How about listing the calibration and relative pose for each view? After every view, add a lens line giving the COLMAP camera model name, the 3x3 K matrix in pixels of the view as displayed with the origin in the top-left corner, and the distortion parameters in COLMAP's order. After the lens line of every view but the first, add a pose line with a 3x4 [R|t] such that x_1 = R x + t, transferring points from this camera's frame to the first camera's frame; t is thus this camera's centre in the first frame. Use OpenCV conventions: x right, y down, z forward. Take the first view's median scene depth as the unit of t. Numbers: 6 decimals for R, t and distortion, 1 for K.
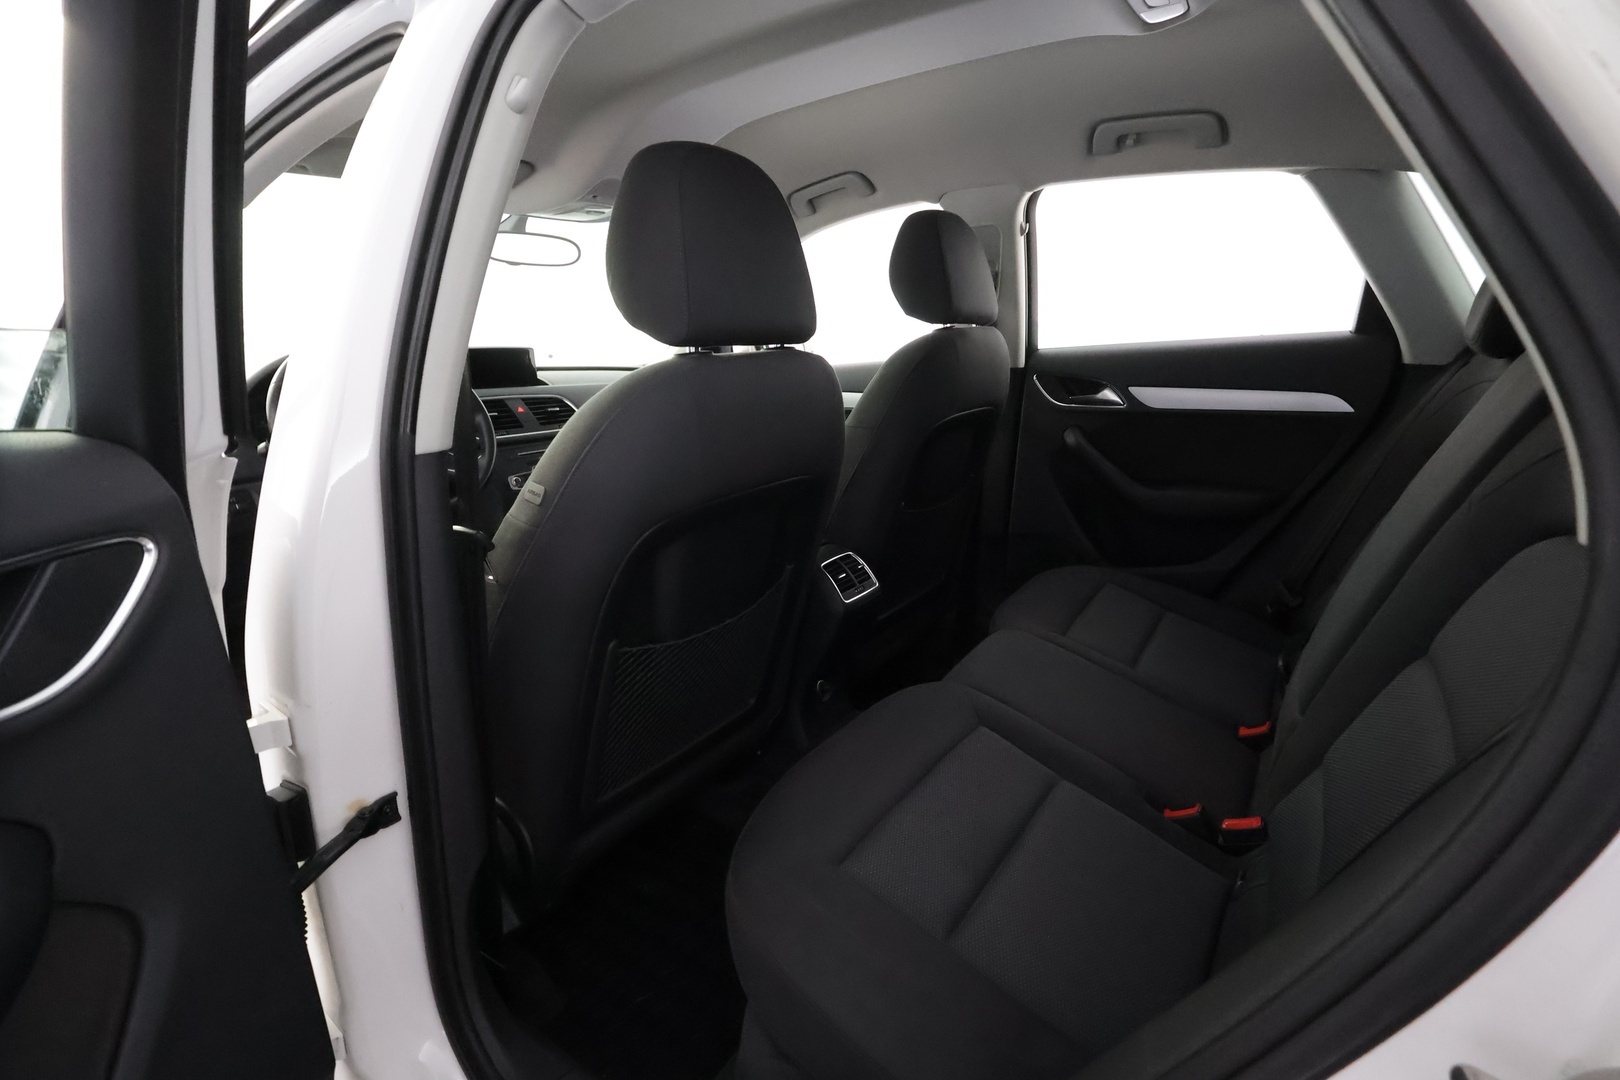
lens RADIAL K [[755.0, 0, 807.7], [0, 755.0, 538.8], [0, 0, 1]] dist [0.001651, 0.000824]
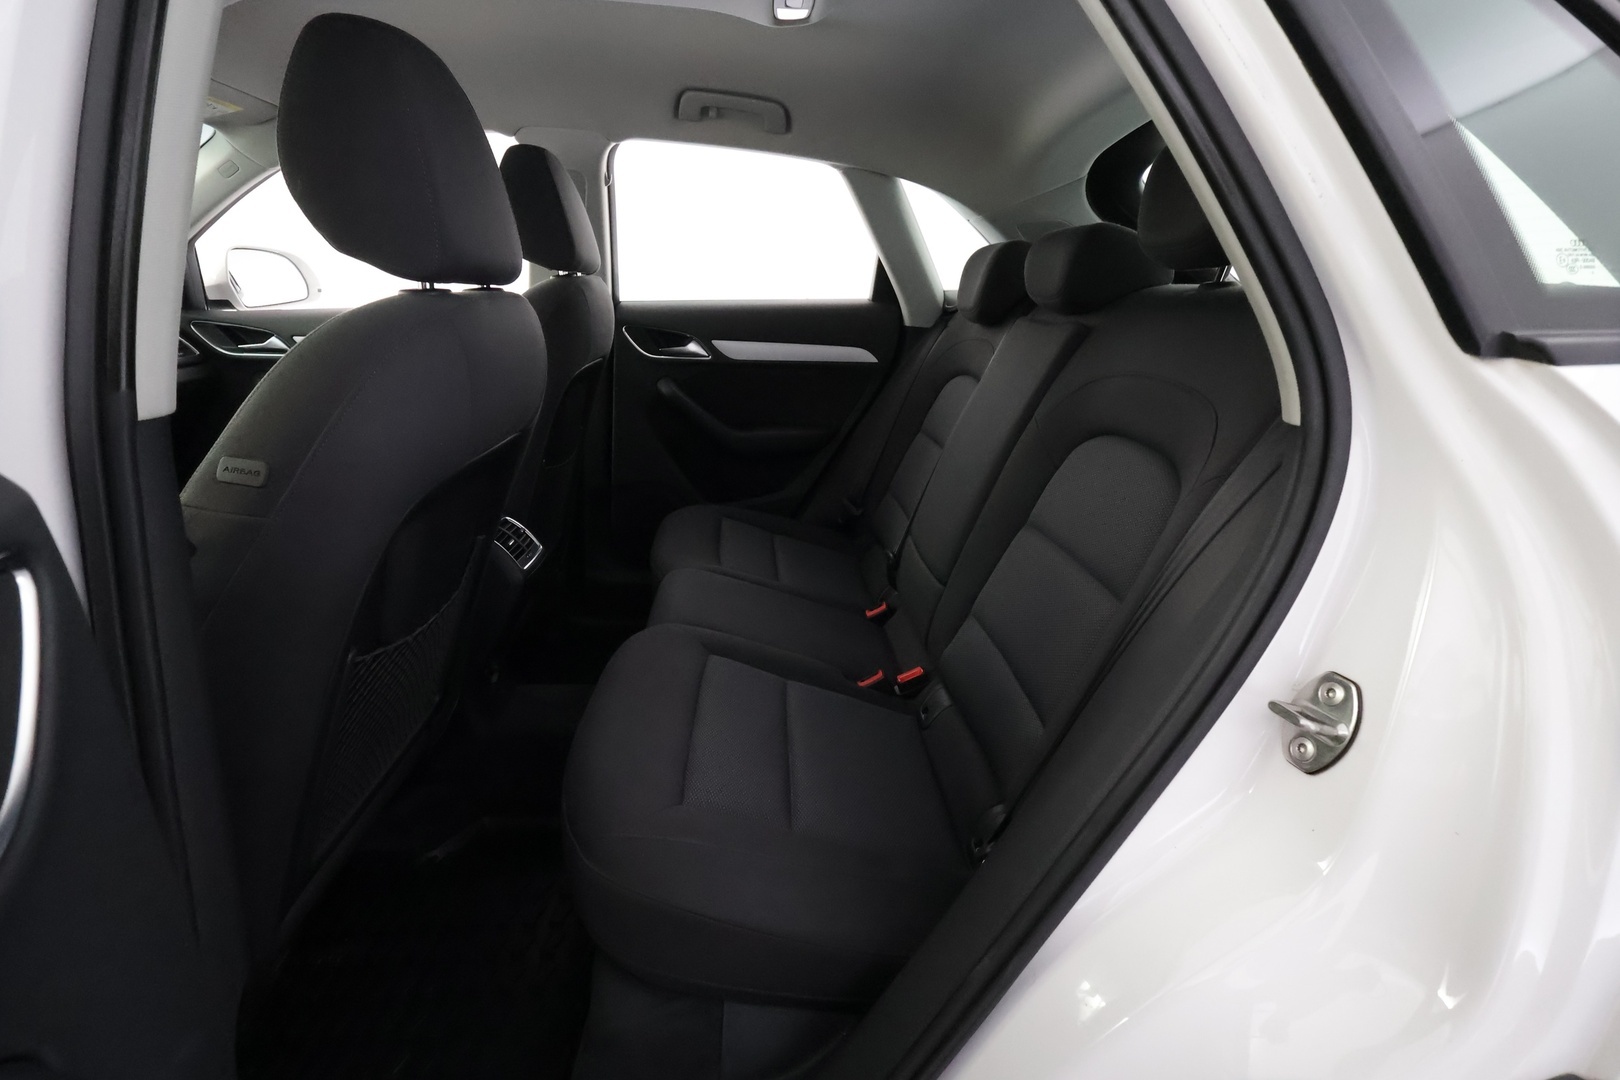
lens RADIAL K [[755.0, 0, 807.7], [0, 755.0, 538.8], [0, 0, 1]] dist [0.001651, 0.000824]
pose [[0.778892, -0.144786, 0.610217, -0.224746], [0.109228, 0.989434, 0.095342, -0.003577], [-0.617573, -0.007608, 0.786477, 0.046043]]
